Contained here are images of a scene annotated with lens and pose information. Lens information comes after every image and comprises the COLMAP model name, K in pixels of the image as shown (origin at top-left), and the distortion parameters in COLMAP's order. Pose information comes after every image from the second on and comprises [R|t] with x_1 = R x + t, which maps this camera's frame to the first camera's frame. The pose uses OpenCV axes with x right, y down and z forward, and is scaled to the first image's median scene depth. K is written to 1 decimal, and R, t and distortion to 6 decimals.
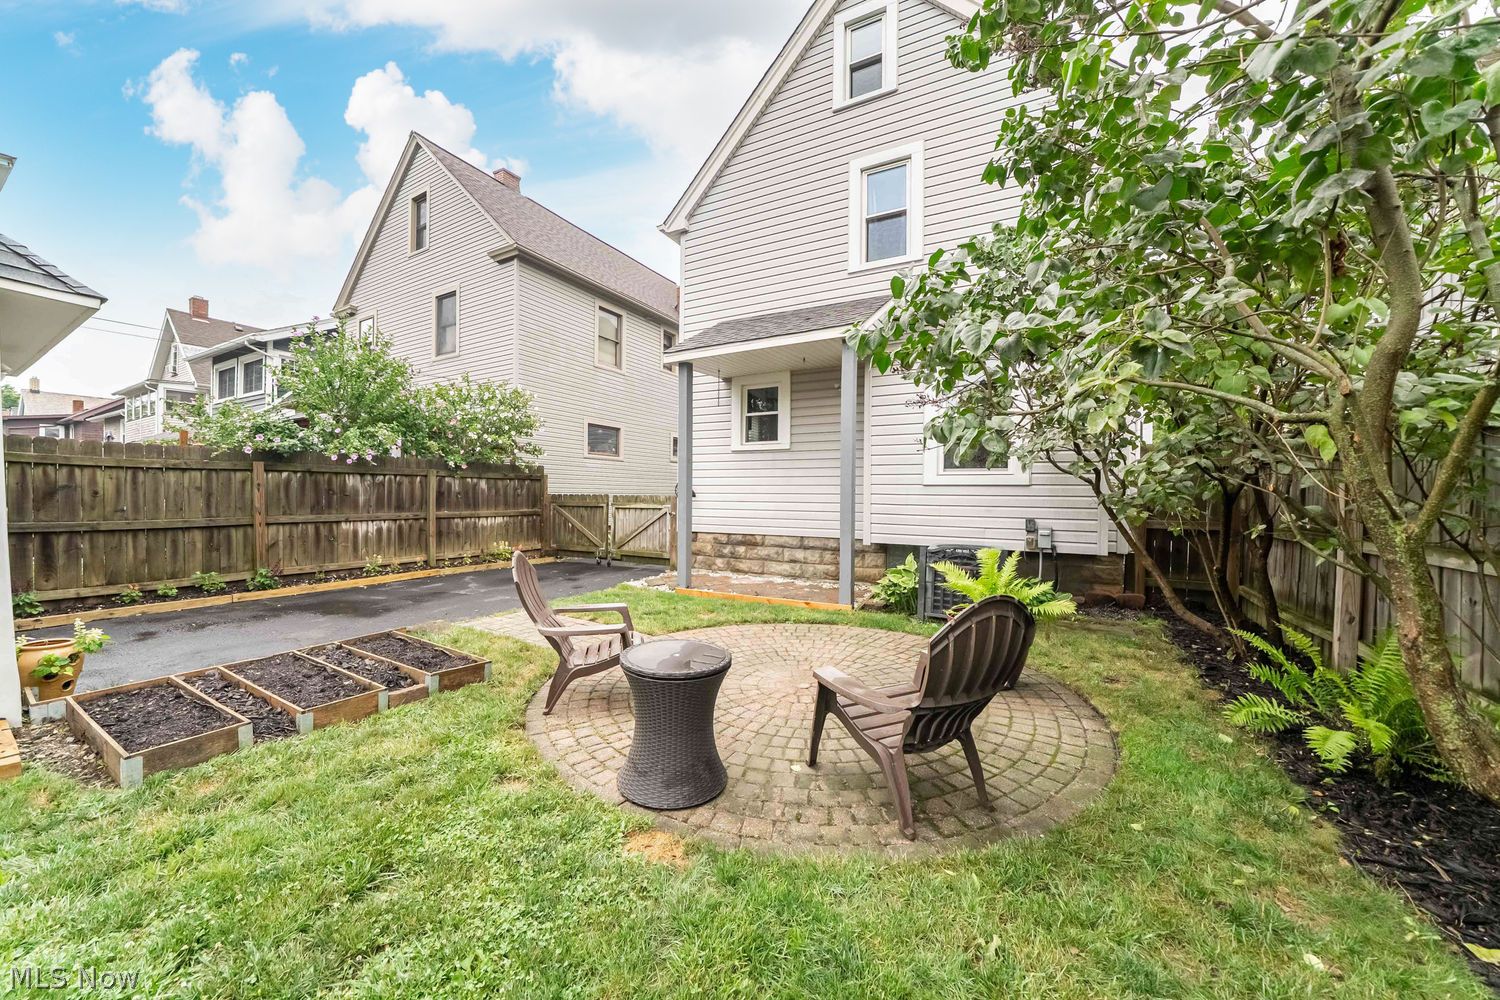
lens RADIAL K [[523.7, 0, 752.3], [0, 523.7, 511.3], [0, 0, 1]] dist [-0.019648, -0.000017]
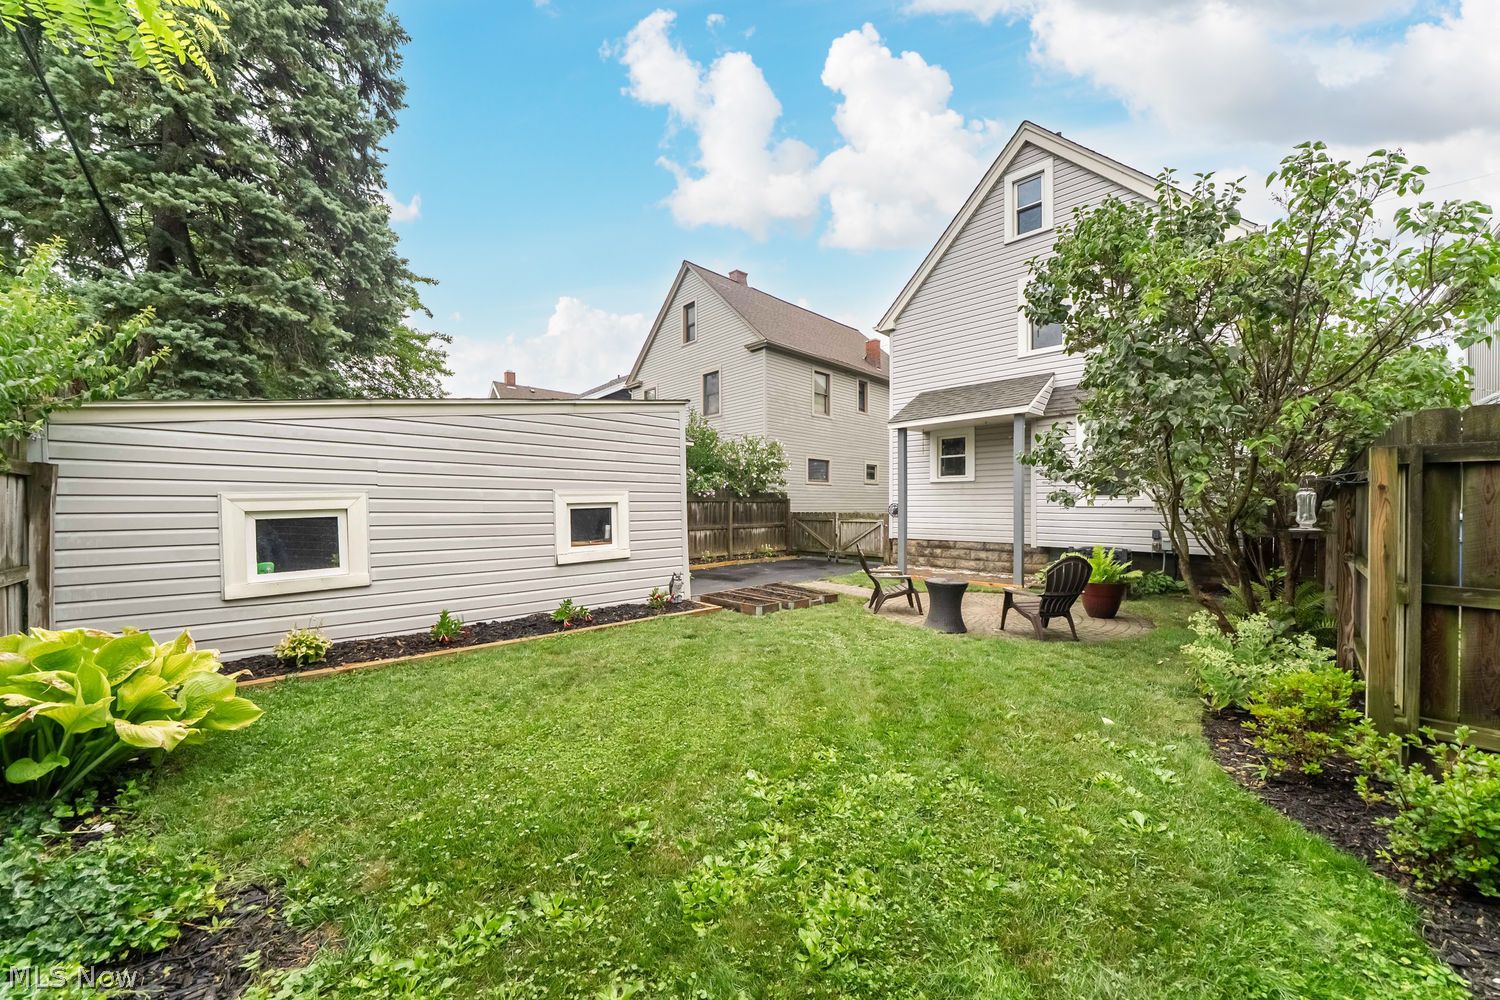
lens RADIAL K [[523.7, 0, 752.3], [0, 523.7, 511.3], [0, 0, 1]] dist [-0.019648, -0.000017]
pose [[0.955685, -0.006027, -0.294330, -0.079225], [-0.000667, 0.999744, -0.022637, -0.003024], [0.294391, 0.021830, 0.955436, -0.476781]]
